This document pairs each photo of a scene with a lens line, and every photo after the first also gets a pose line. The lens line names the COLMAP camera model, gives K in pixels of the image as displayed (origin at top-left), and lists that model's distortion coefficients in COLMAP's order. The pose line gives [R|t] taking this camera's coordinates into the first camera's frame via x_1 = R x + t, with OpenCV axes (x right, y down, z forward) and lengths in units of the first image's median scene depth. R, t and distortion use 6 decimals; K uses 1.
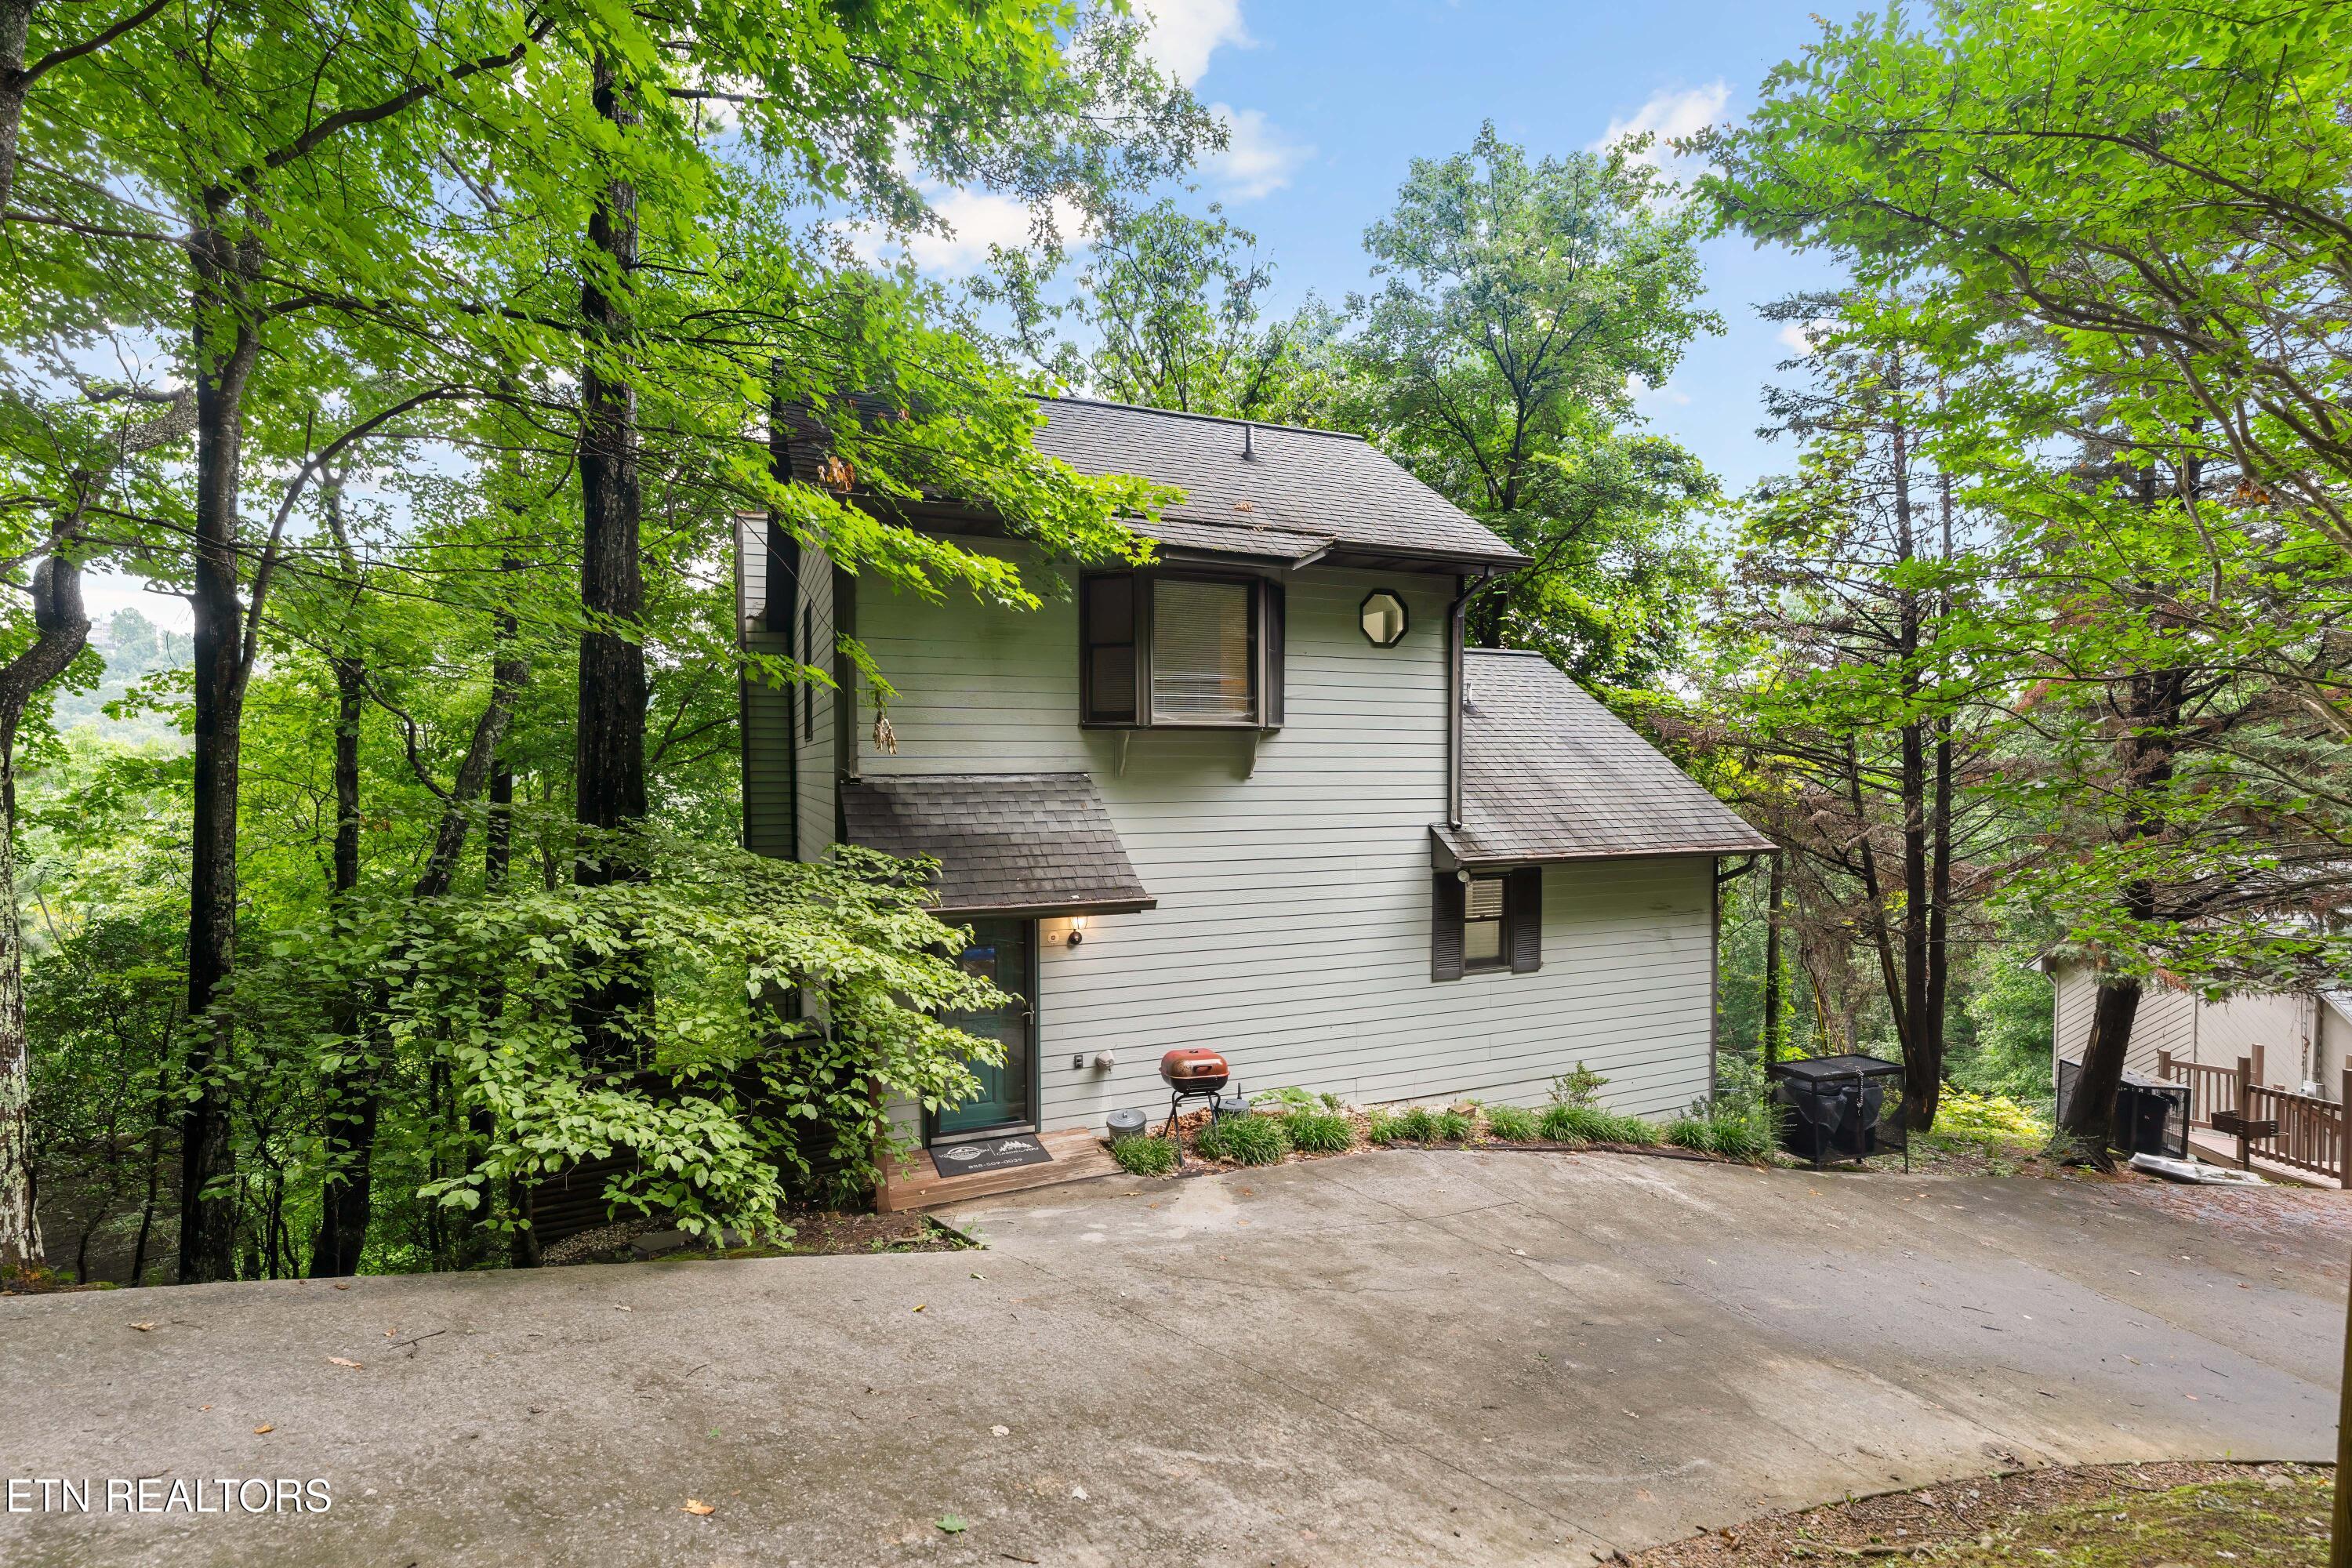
lens RADIAL K [[1078.4, 0, 1164.8], [0, 1078.4, 799.3], [0, 0, 1]] dist [-0.002153, -0.001040]
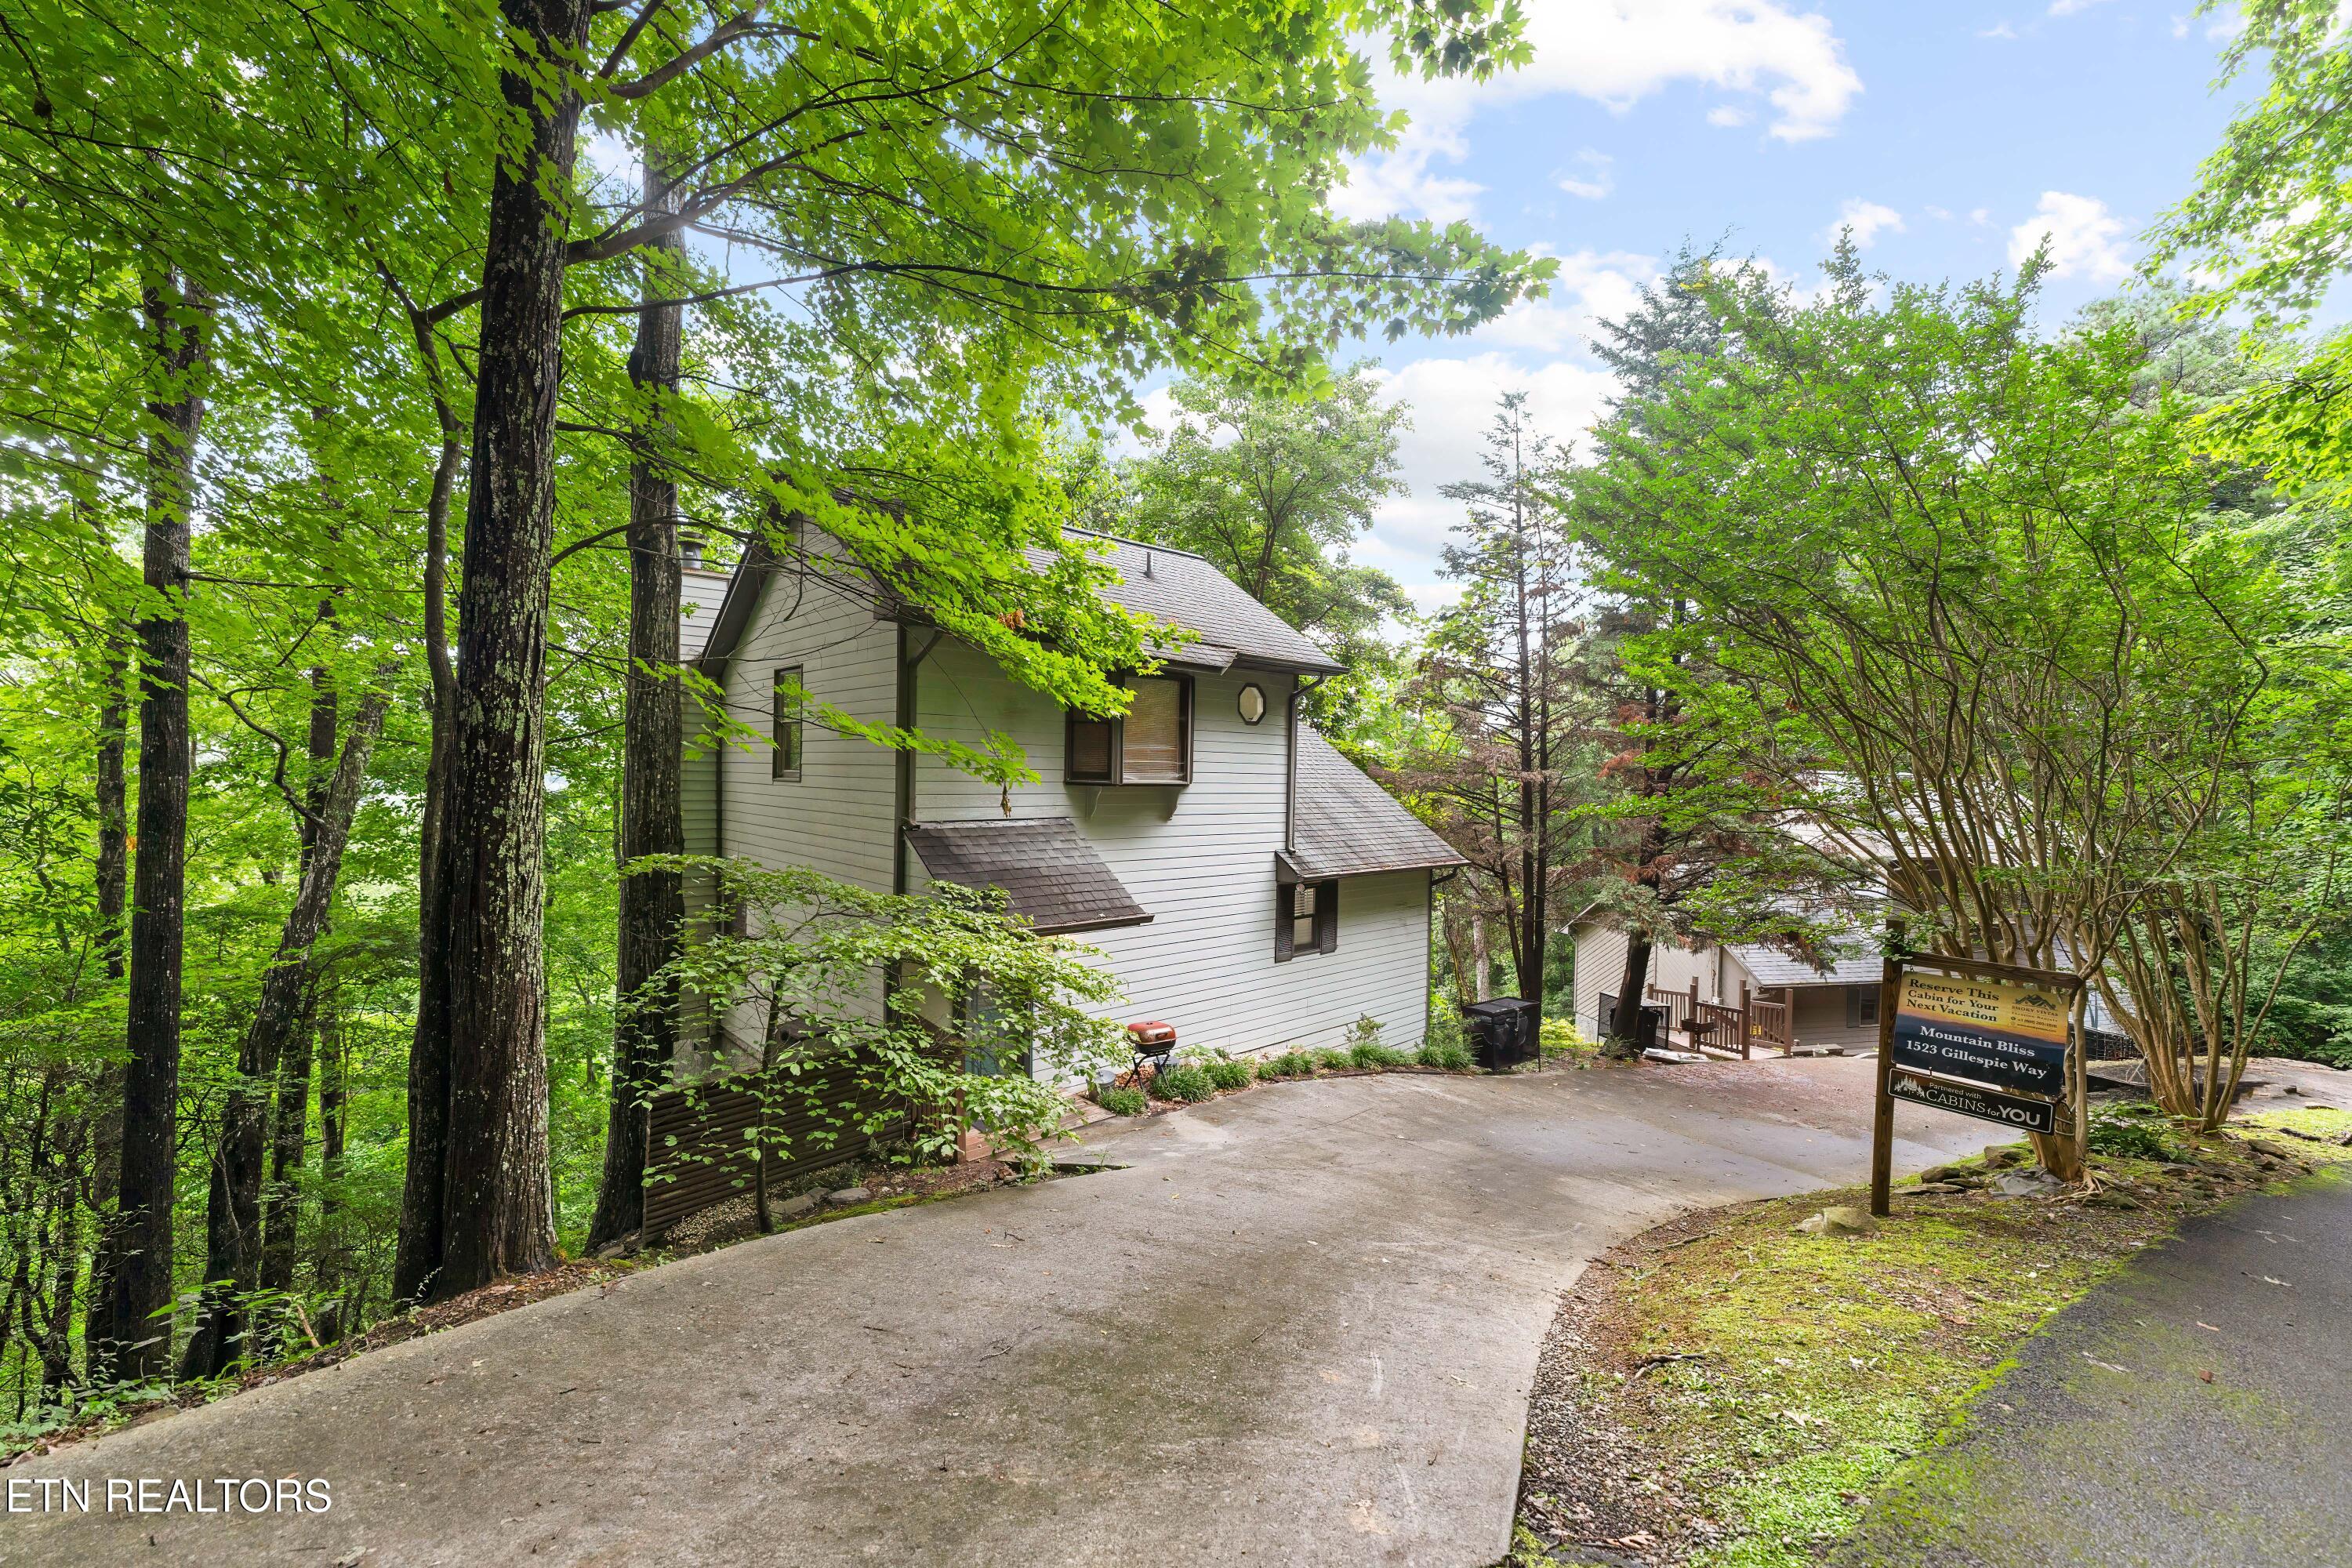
lens RADIAL K [[961.0, 0, 1176.0], [0, 961.0, 784.0], [0, 0, 1]] dist [-0.001349, 0.000104]
pose [[0.938634, 0.016437, 0.344522, -0.309457], [-0.012246, 0.999822, -0.014338, -0.044070], [-0.344696, 0.009239, 0.938669, -0.131587]]
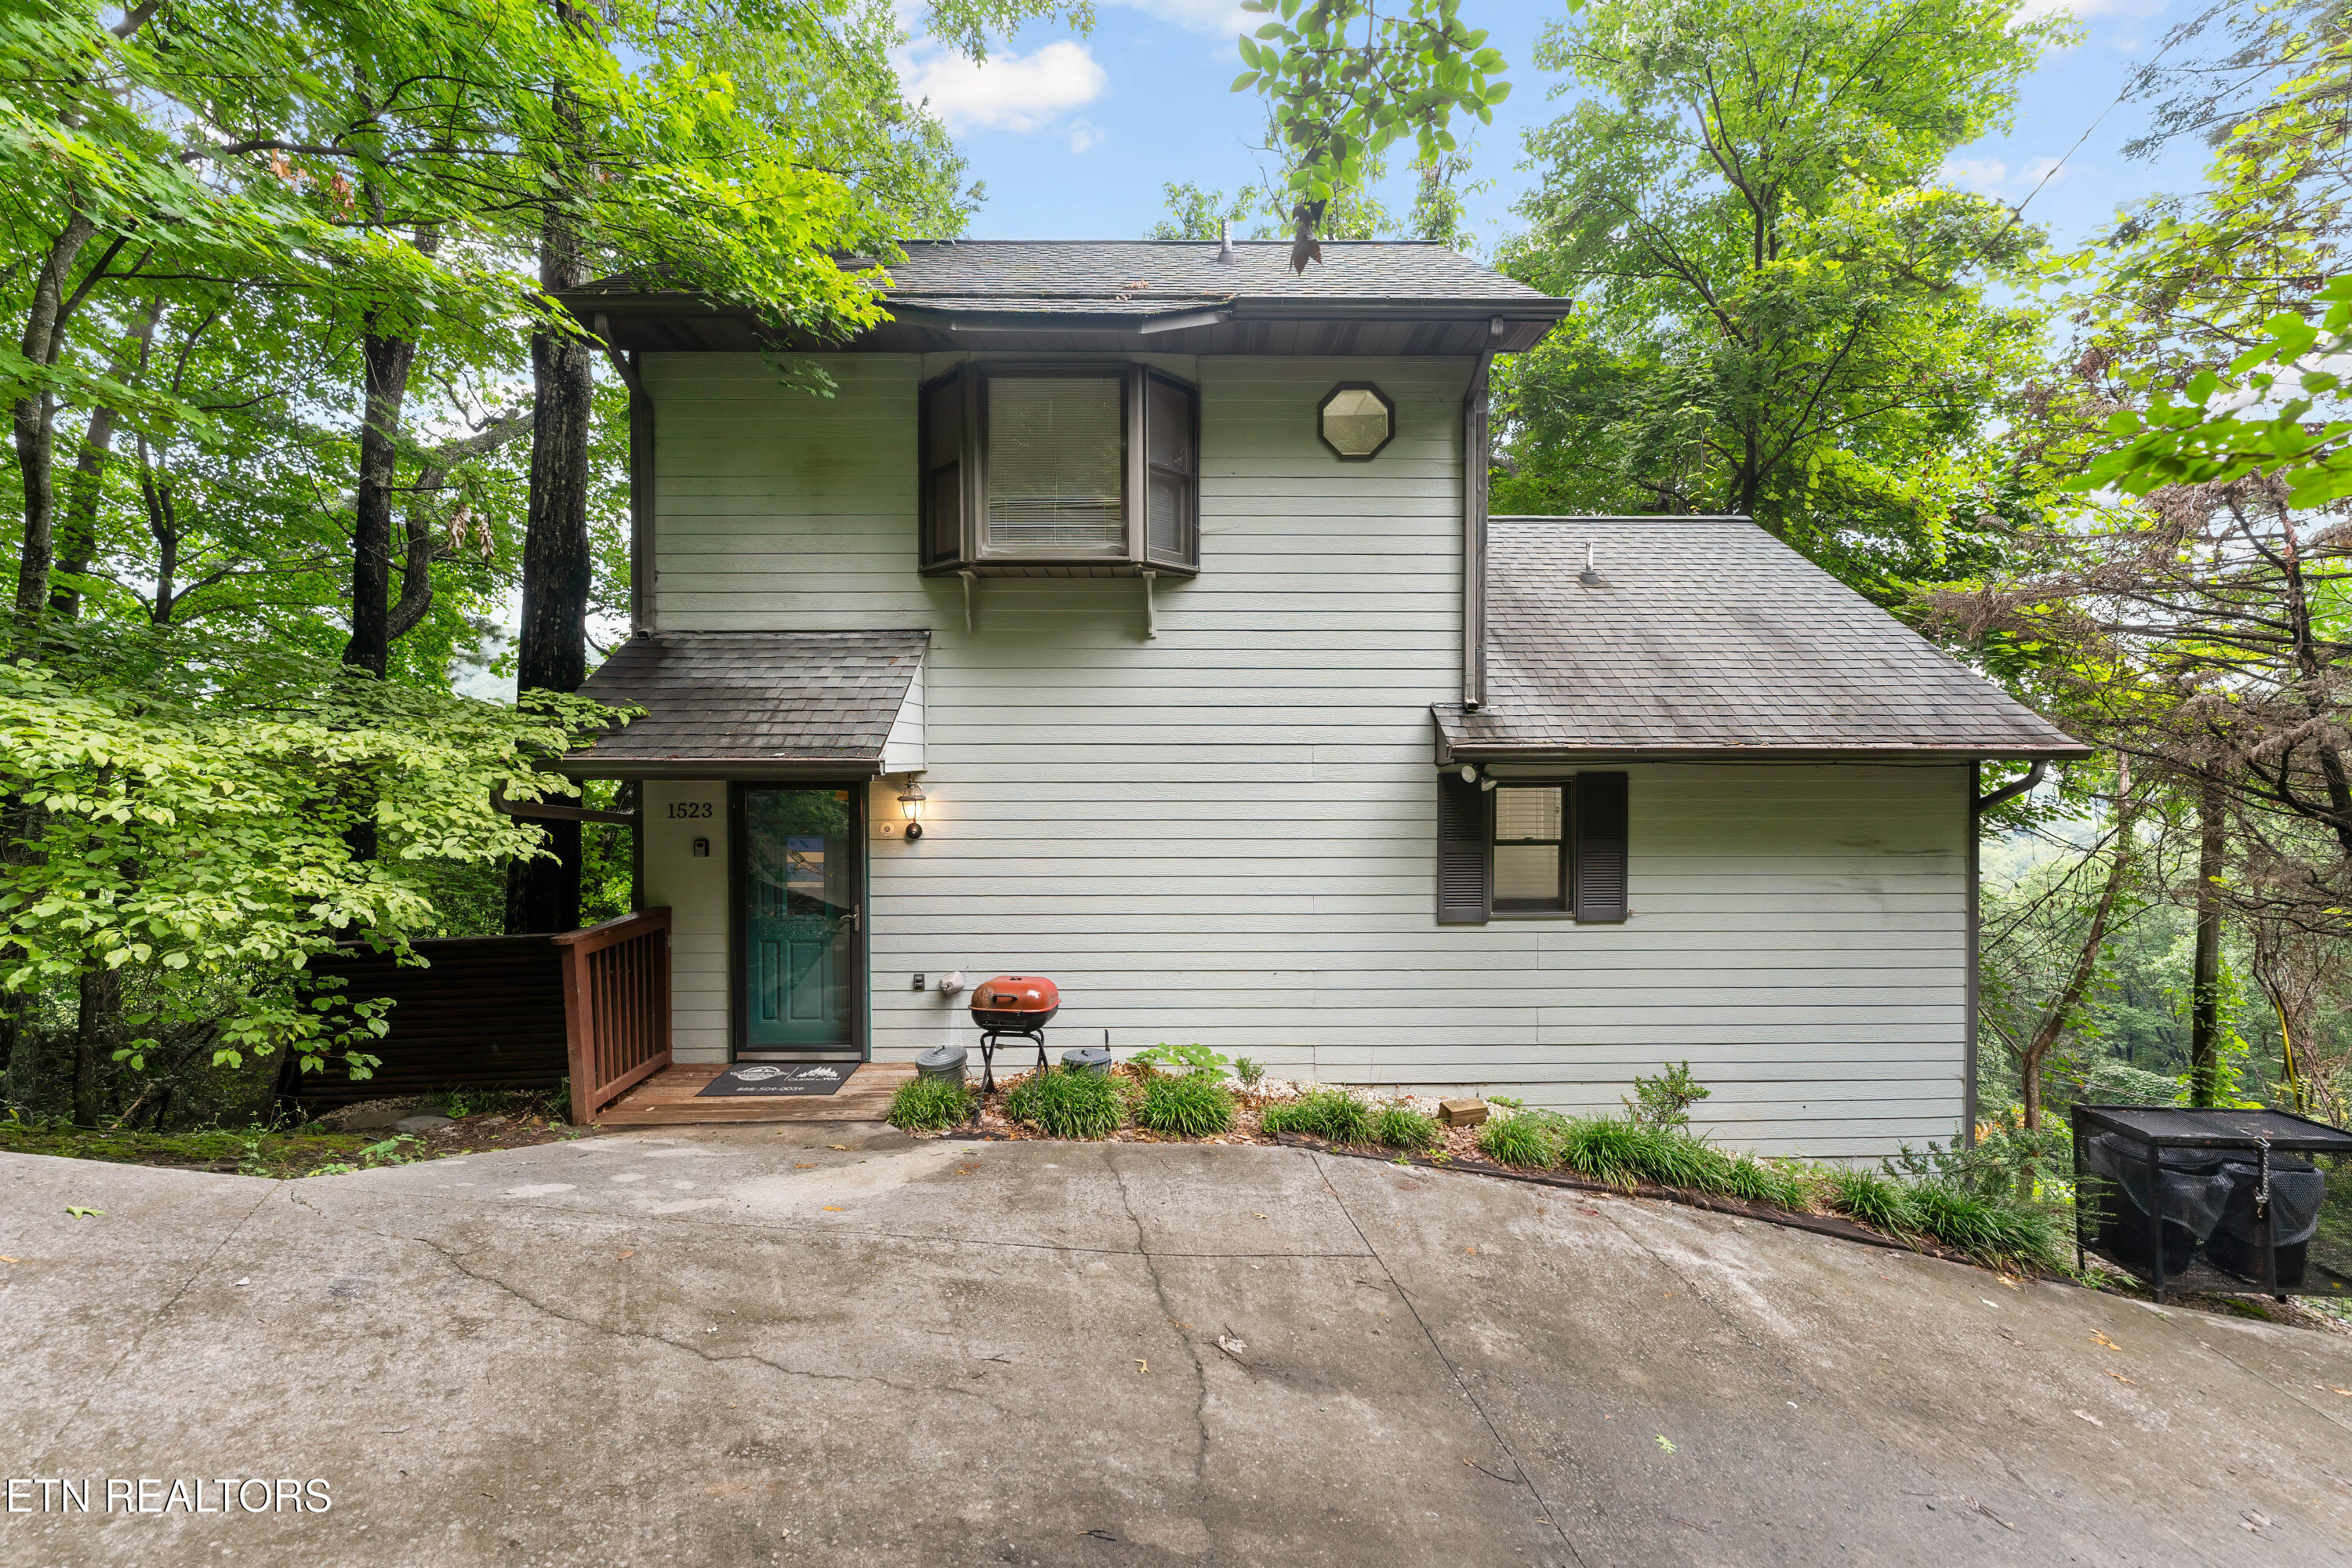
lens RADIAL K [[961.0, 0, 1176.0], [0, 961.0, 784.0], [0, 0, 1]] dist [-0.001349, 0.000104]
pose [[0.926617, 0.006359, -0.375953, 0.328958], [-0.012853, 0.999808, -0.014765, 0.088029], [0.375787, 0.018514, 0.926521, 0.343242]]
